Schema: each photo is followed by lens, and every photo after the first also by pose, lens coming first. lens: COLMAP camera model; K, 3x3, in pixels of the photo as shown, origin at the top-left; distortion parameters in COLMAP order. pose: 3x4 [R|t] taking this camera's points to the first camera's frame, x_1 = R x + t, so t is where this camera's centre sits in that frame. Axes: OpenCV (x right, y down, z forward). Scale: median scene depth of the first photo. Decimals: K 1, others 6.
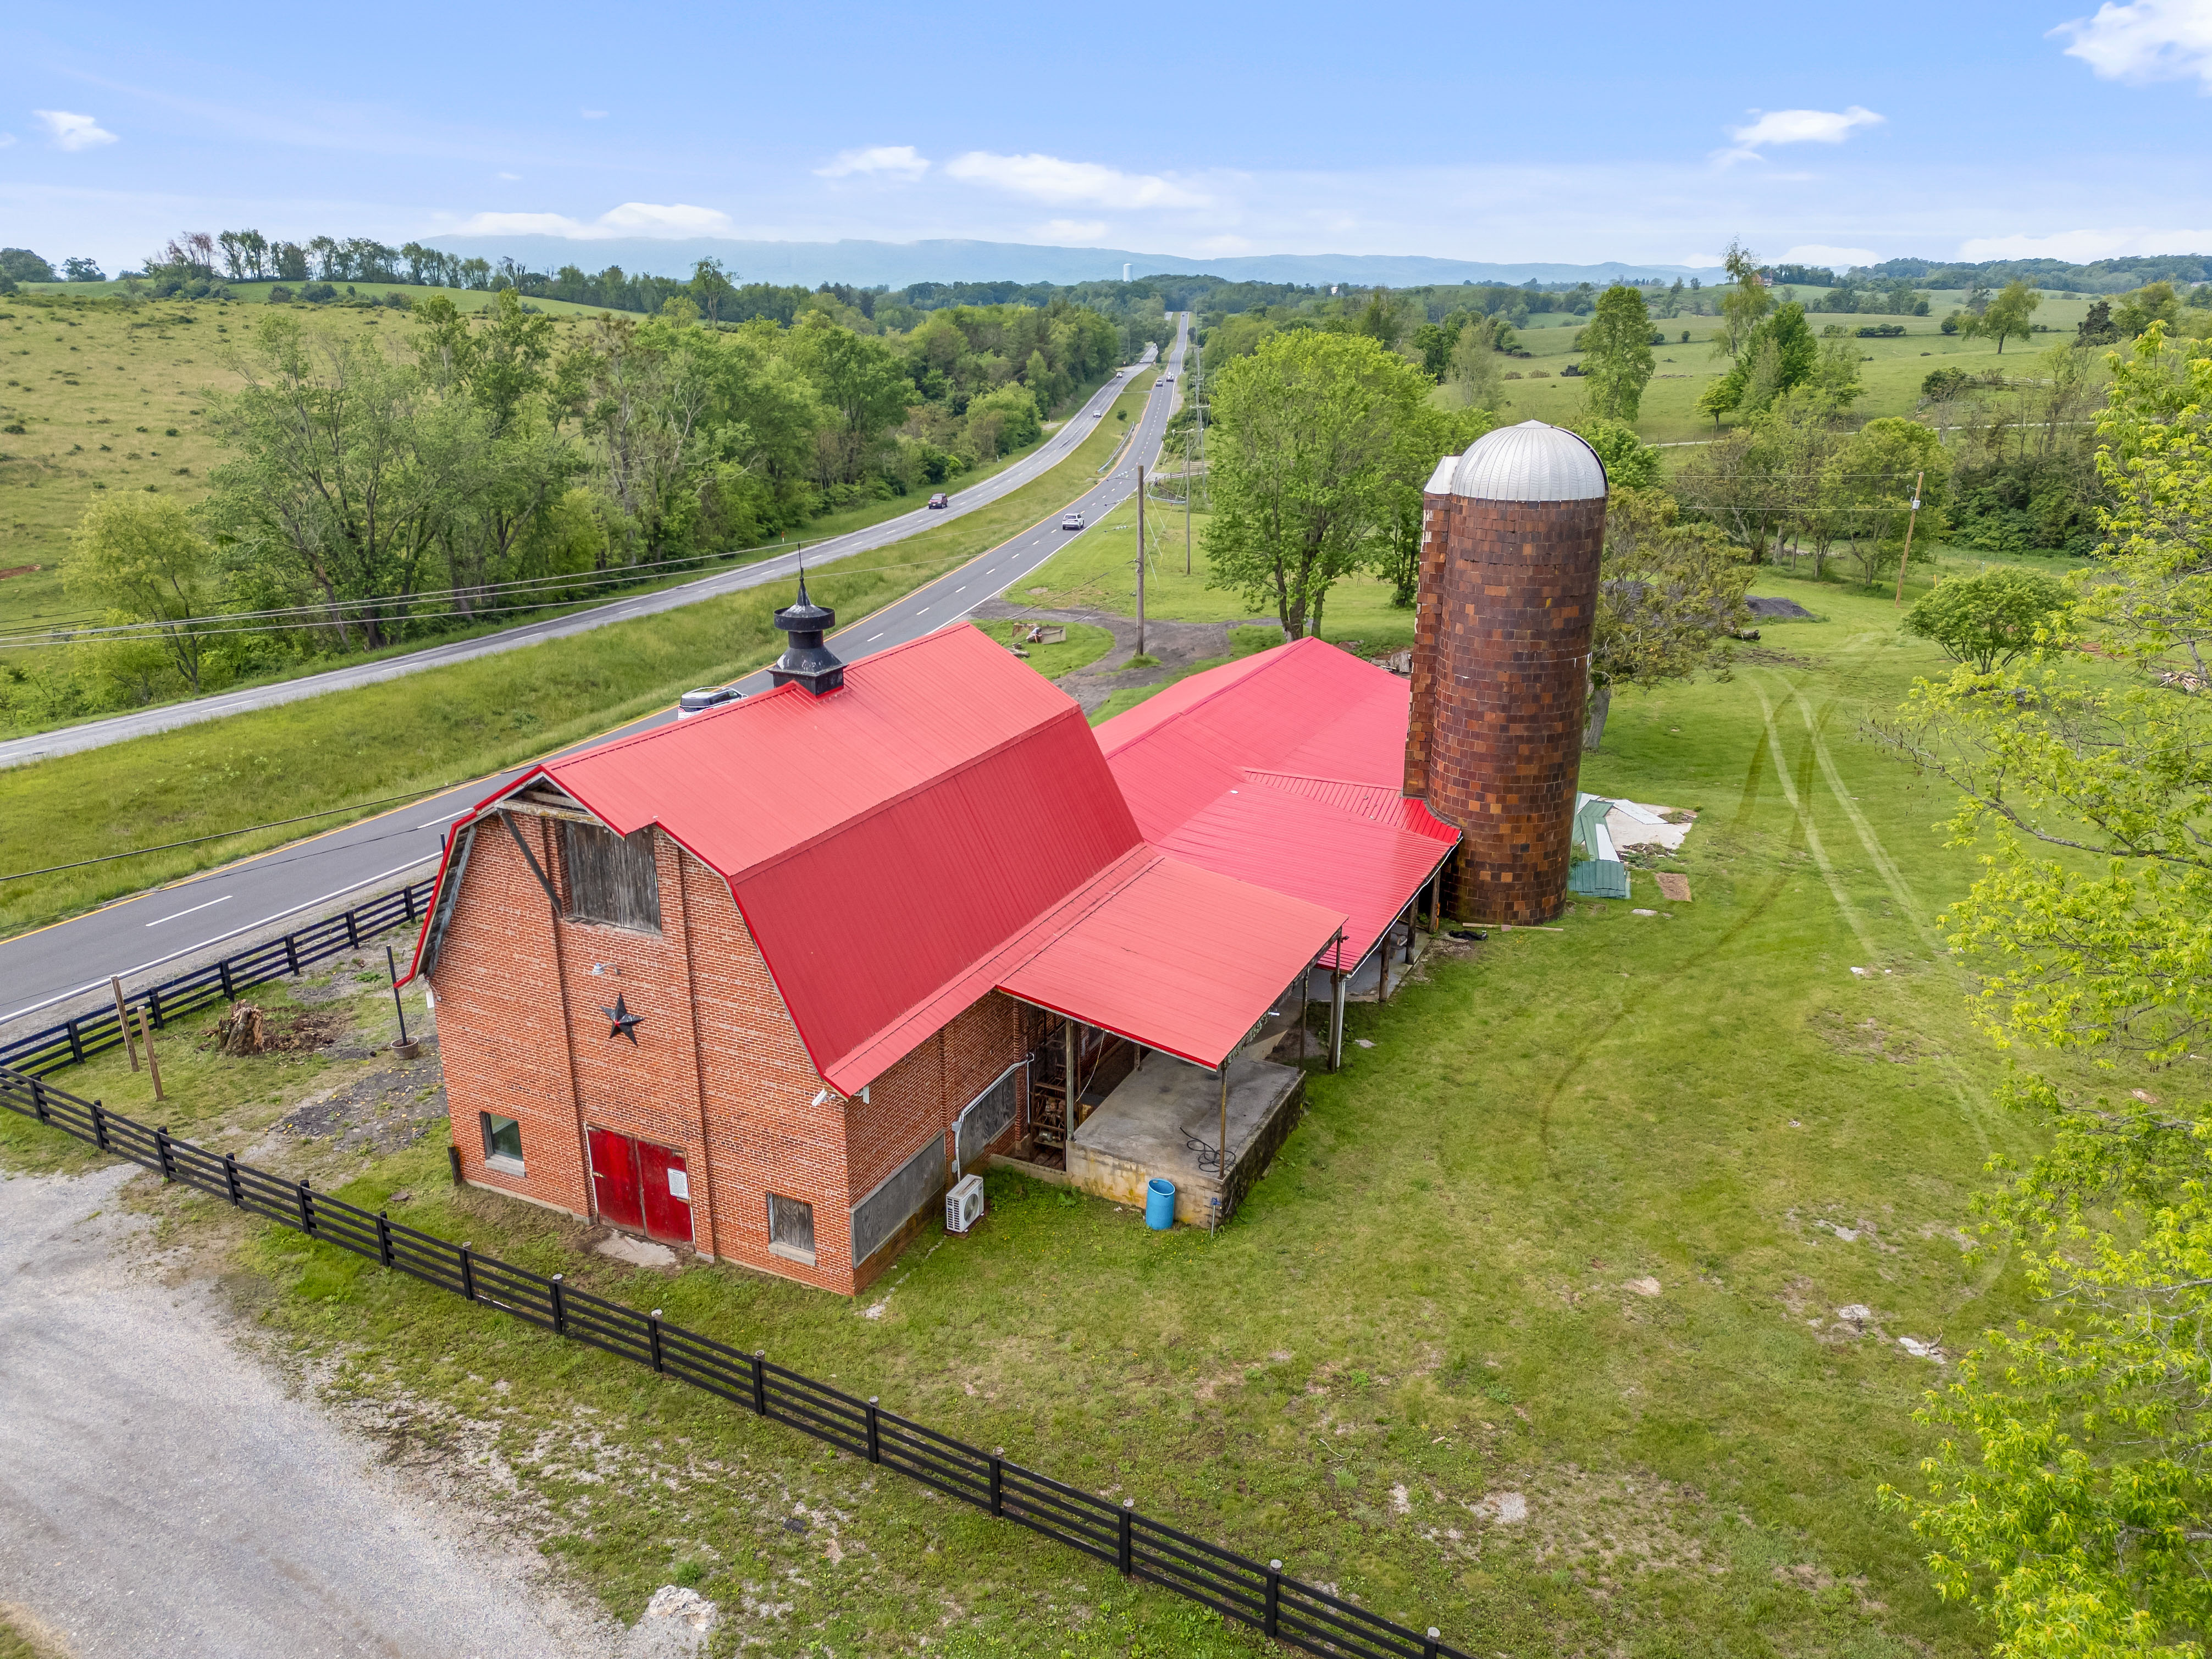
lens RADIAL K [[1543.2, 0, 1106.0], [0, 1543.2, 829.5], [0, 0, 1]] dist [0.073908, -0.065013]
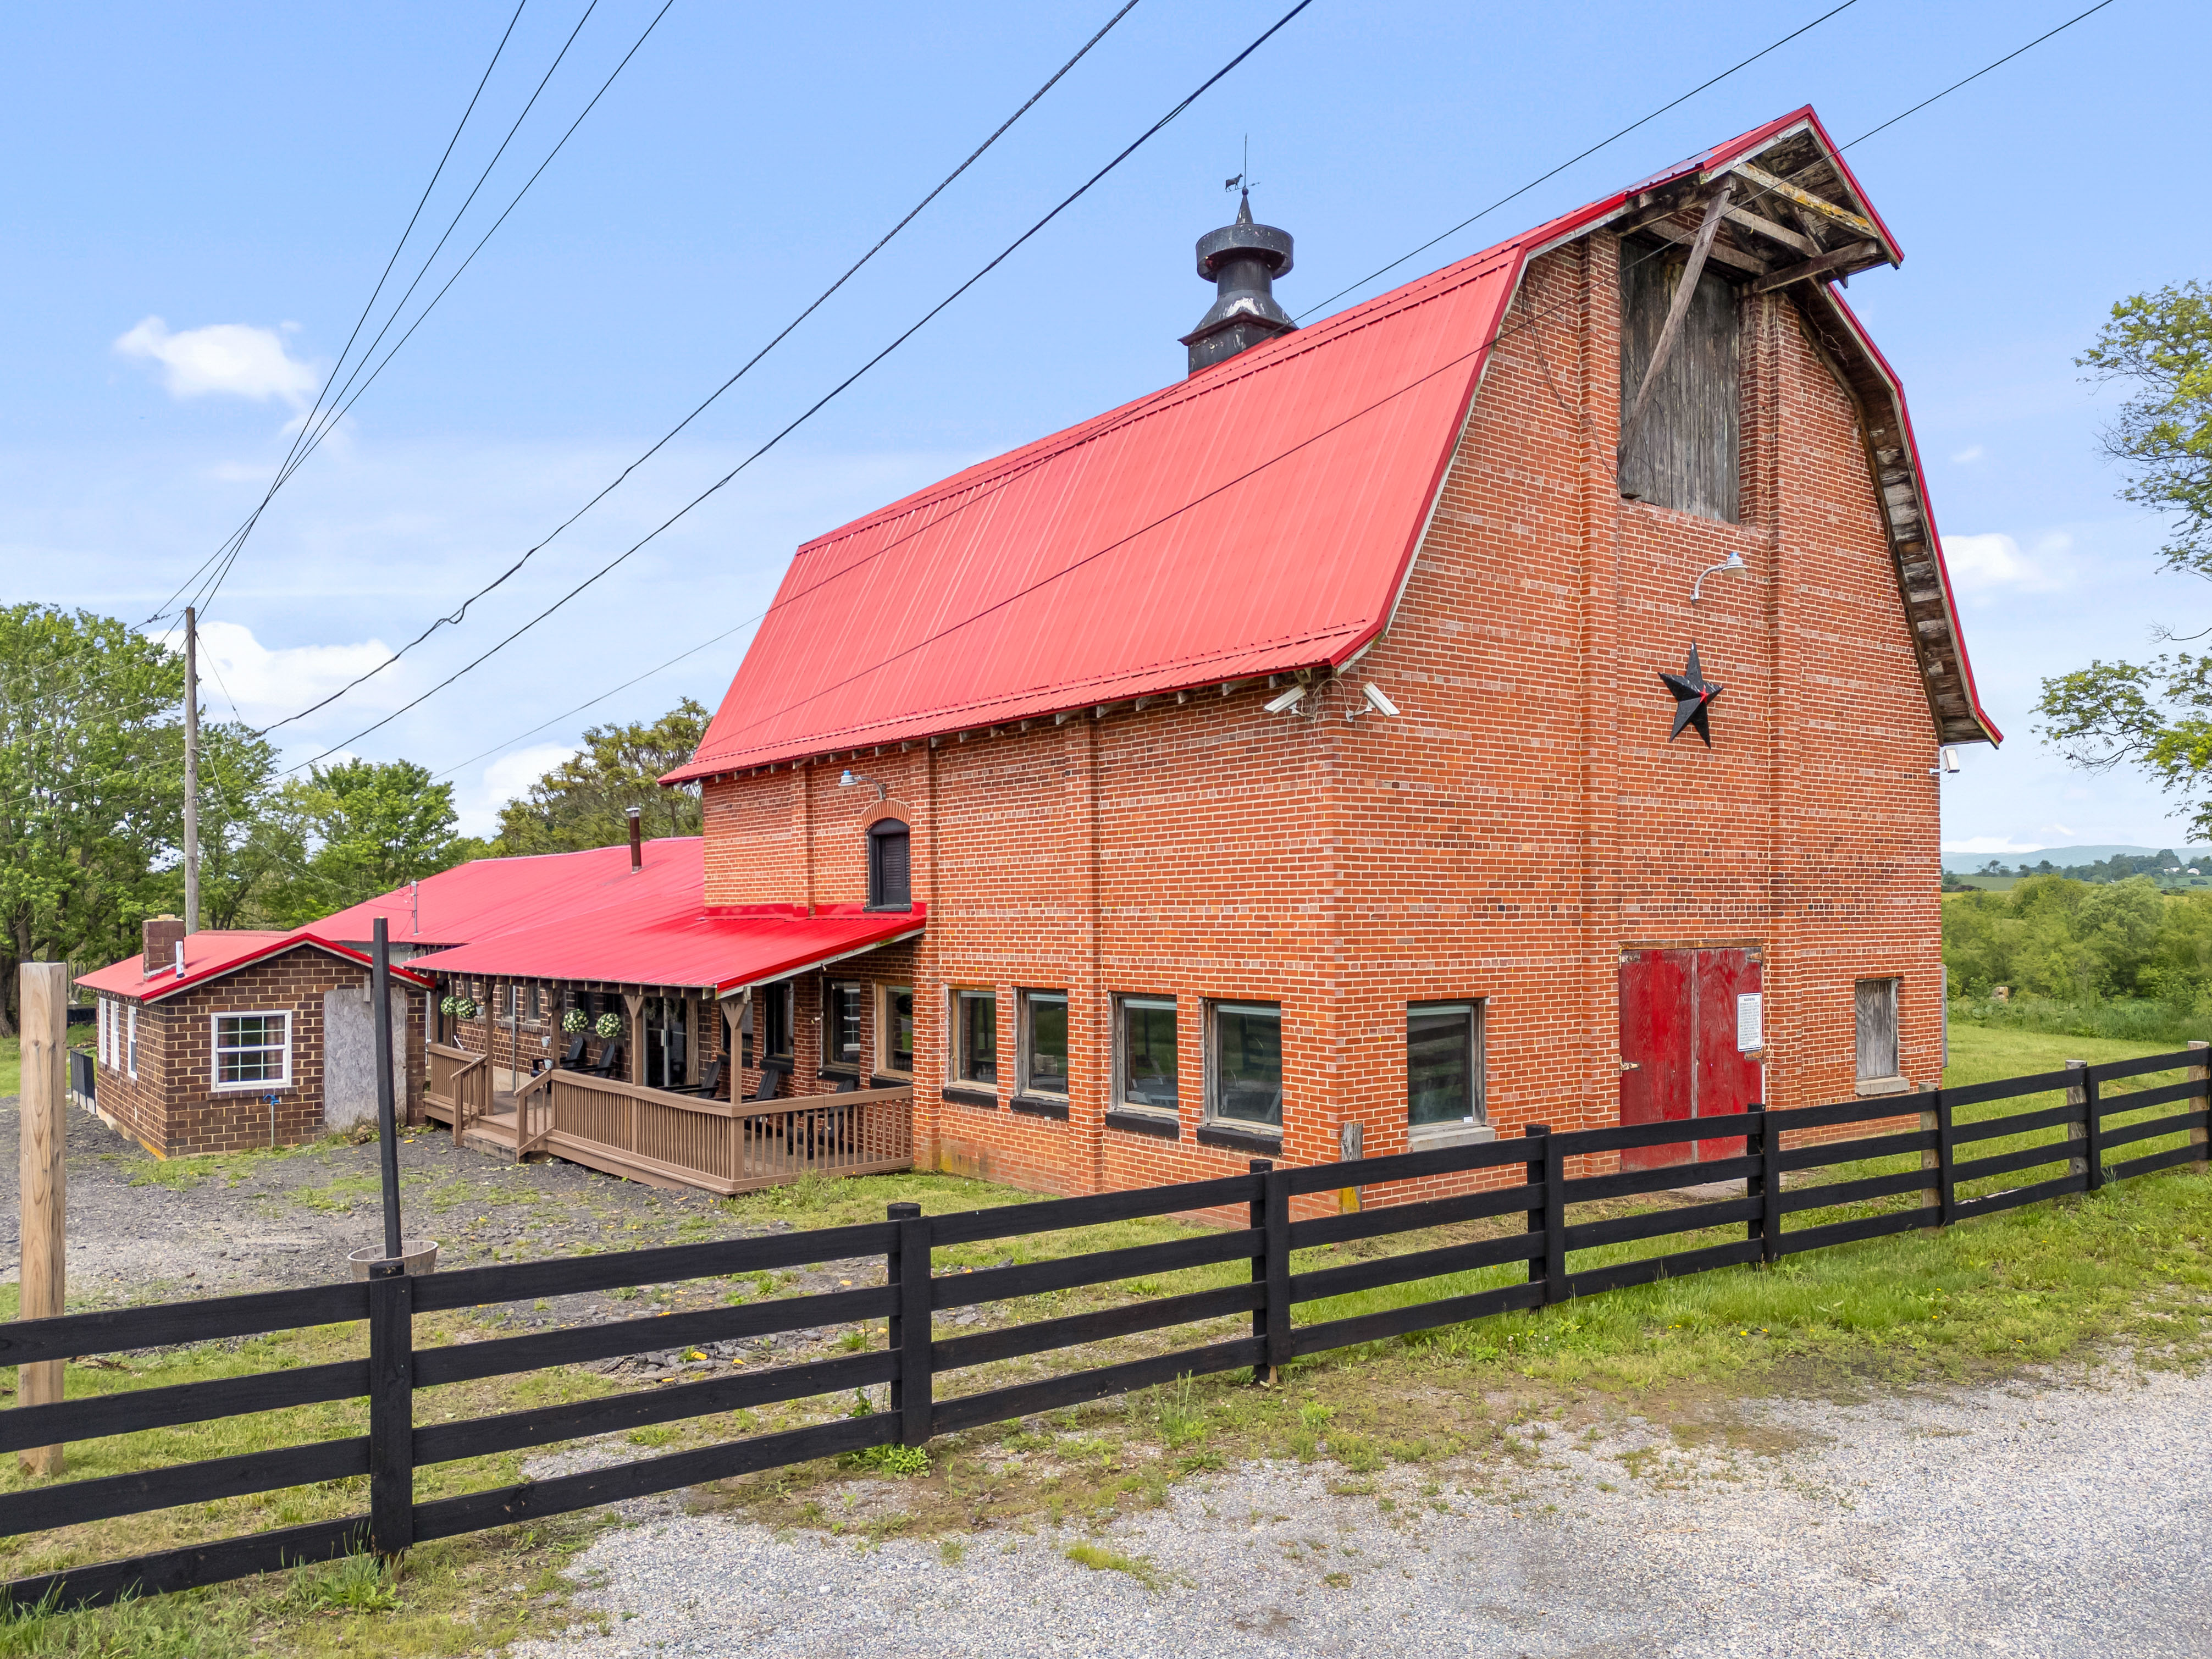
lens RADIAL K [[1583.9, 0, 1108.1], [0, 1583.9, 911.7], [0, 0, 1]] dist [0.079250, -0.074197]
pose [[0.461721, -0.001746, 0.887024, -0.873305], [0.295653, 0.943119, -0.152039, 0.212508], [-0.836303, 0.332451, 0.435974, 0.943002]]
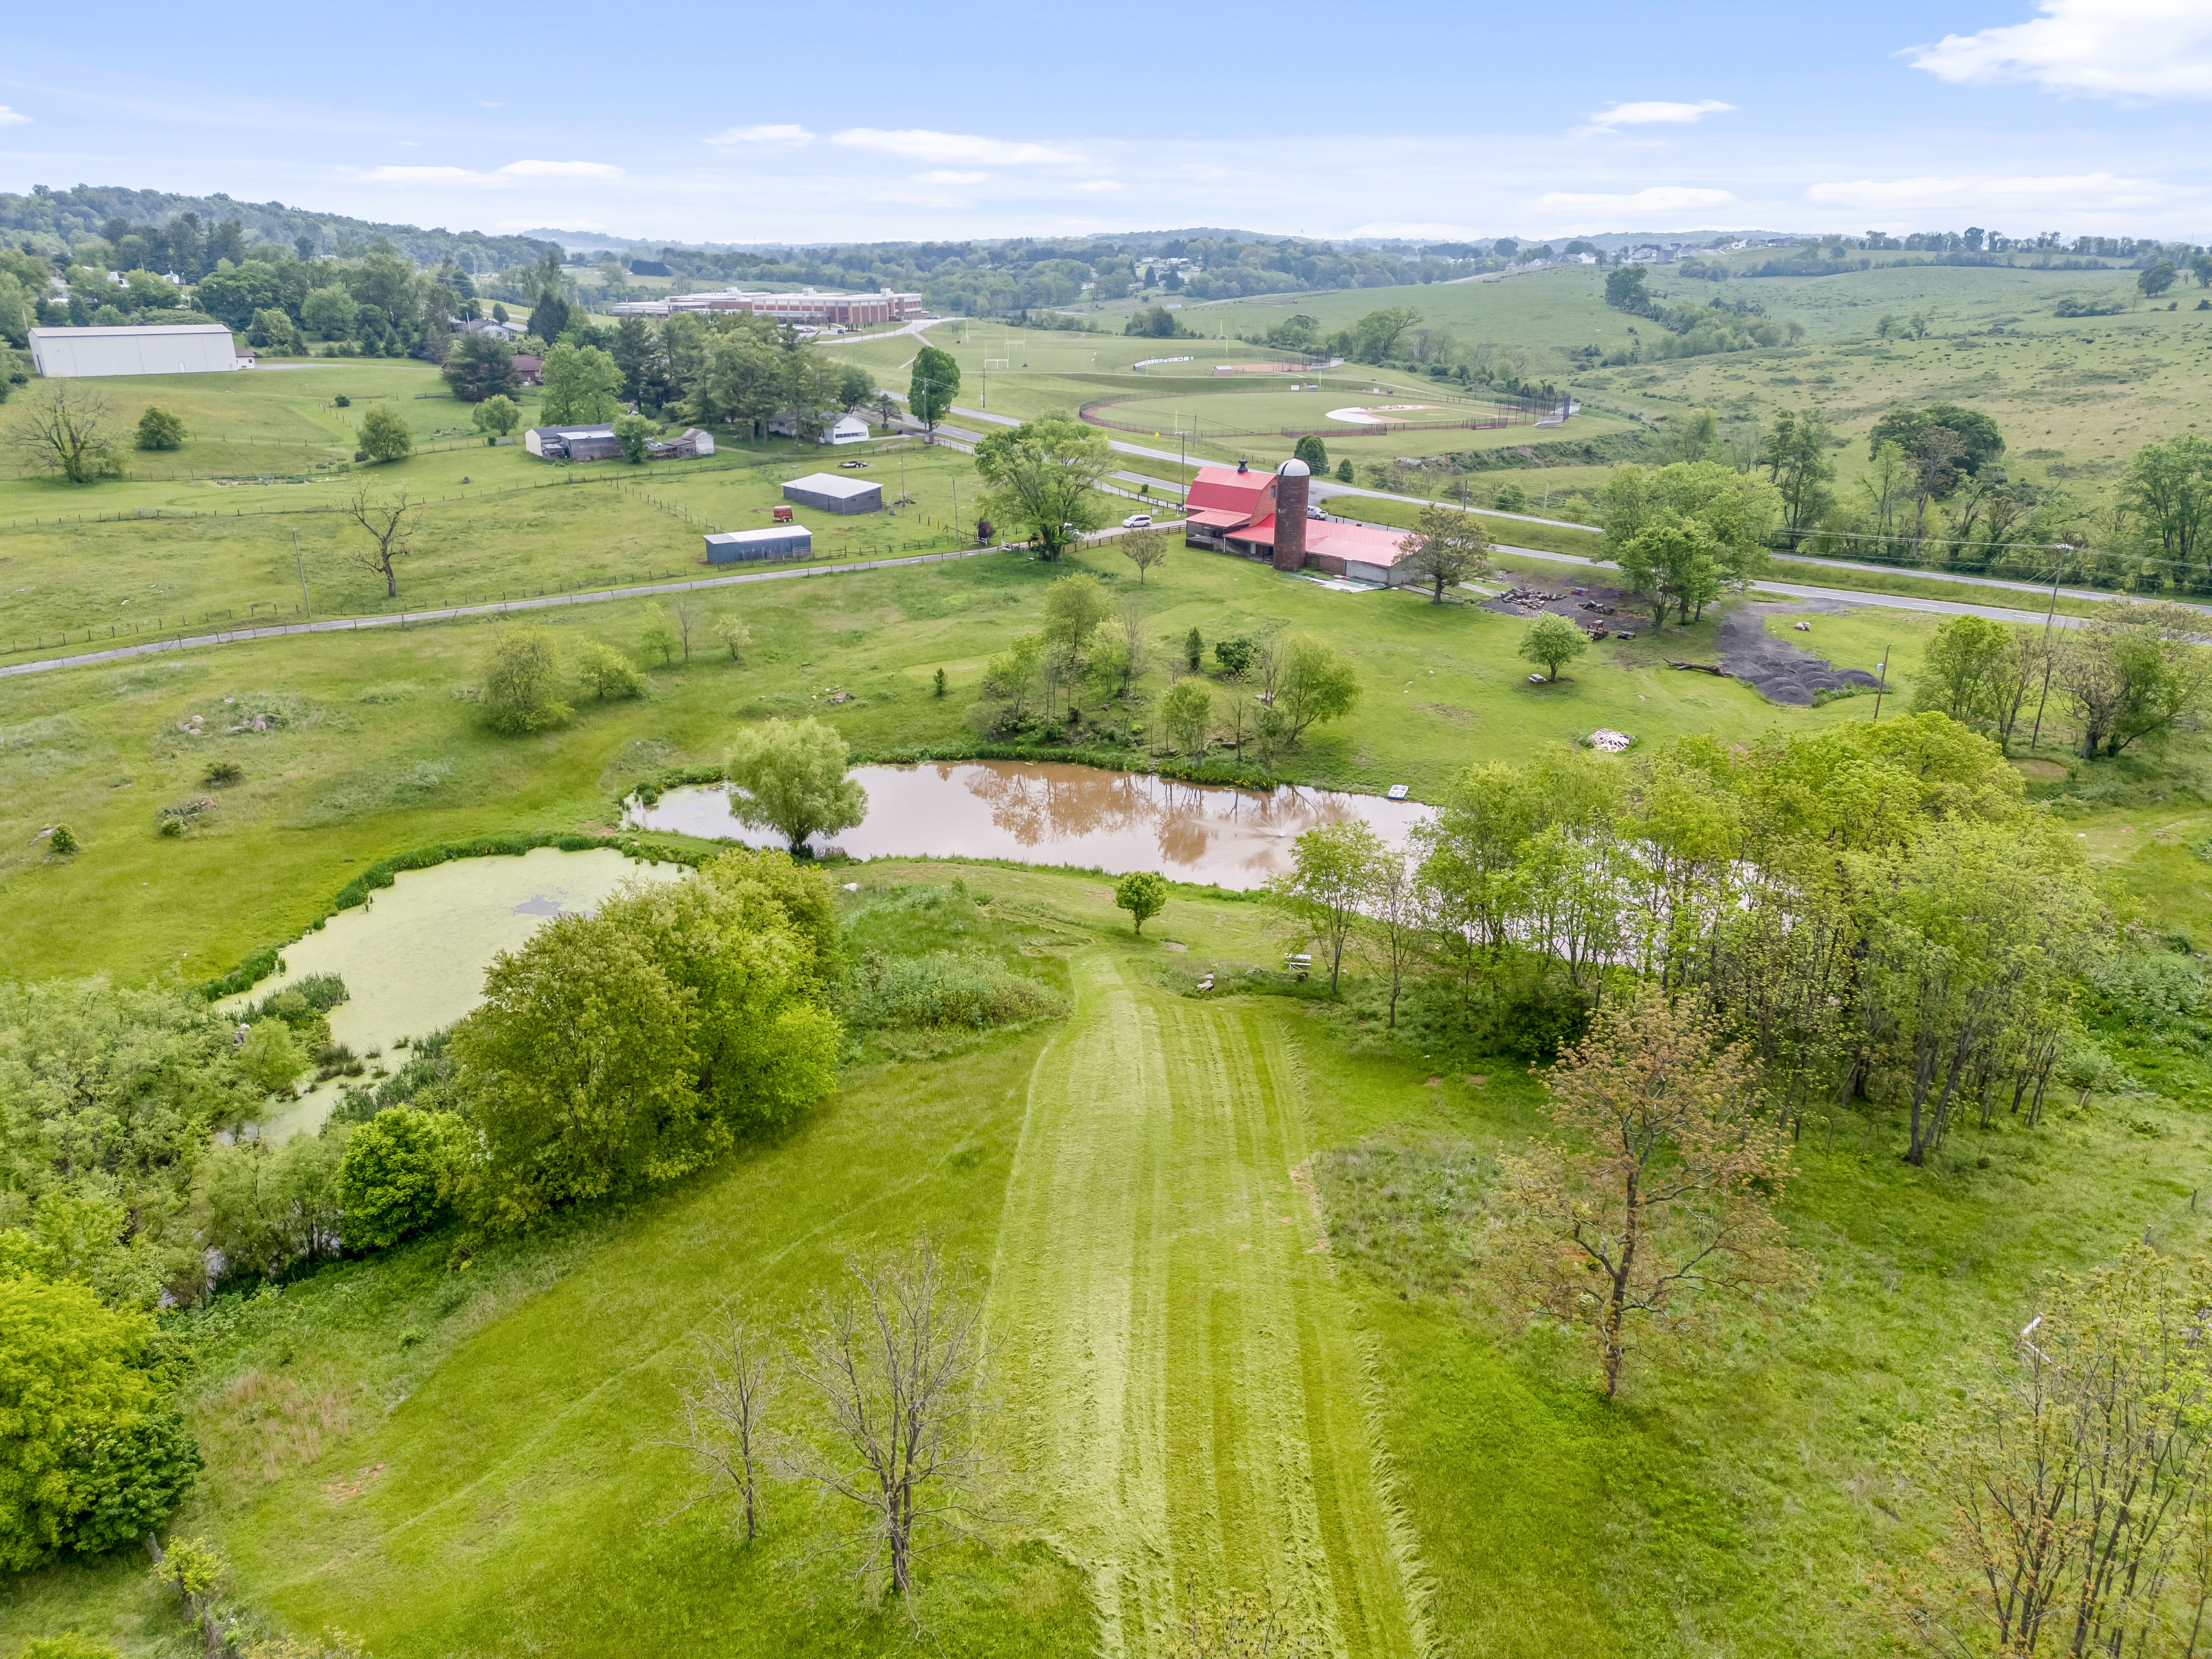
lens RADIAL K [[1543.2, 0, 1106.0], [0, 1543.2, 829.5], [0, 0, 1]] dist [0.073908, -0.065013]
pose [[-0.384391, 0.320740, -0.865661, 7.167606], [-0.292988, 0.846842, 0.443866, -1.790513], [0.875444, 0.424247, -0.231545, 3.008190]]
